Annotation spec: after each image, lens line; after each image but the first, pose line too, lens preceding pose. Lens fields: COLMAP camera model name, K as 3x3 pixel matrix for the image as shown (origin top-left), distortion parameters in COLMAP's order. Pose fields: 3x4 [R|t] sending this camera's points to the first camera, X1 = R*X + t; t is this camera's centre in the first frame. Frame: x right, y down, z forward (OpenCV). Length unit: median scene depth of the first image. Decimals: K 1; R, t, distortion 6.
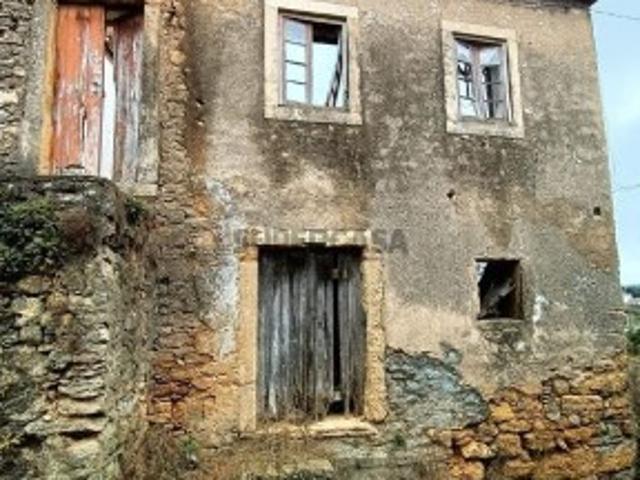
lens RADIAL K [[396.7, 0, 320.0], [0, 396.7, 240.0], [0, 0, 1]] dist [0.007421, -0.002788]
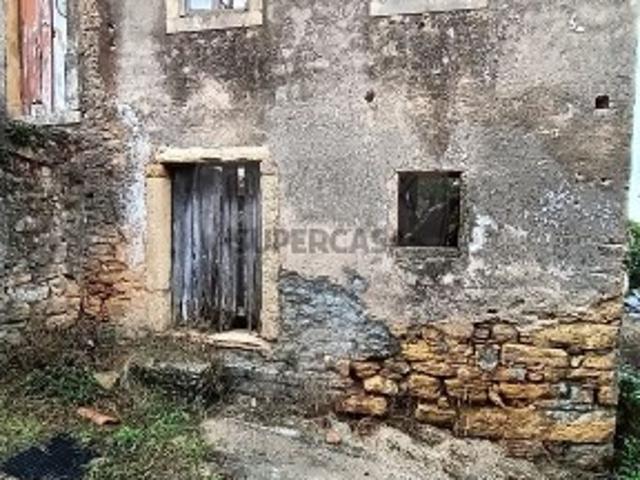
lens RADIAL K [[396.7, 0, 320.0], [0, 396.7, 240.0], [0, 0, 1]] dist [0.007421, -0.002788]
pose [[0.924842, 0.037583, -0.378491, 0.591939], [0.024136, 0.987302, 0.157012, 0.051775], [0.379586, -0.154346, 0.912191, 0.164008]]
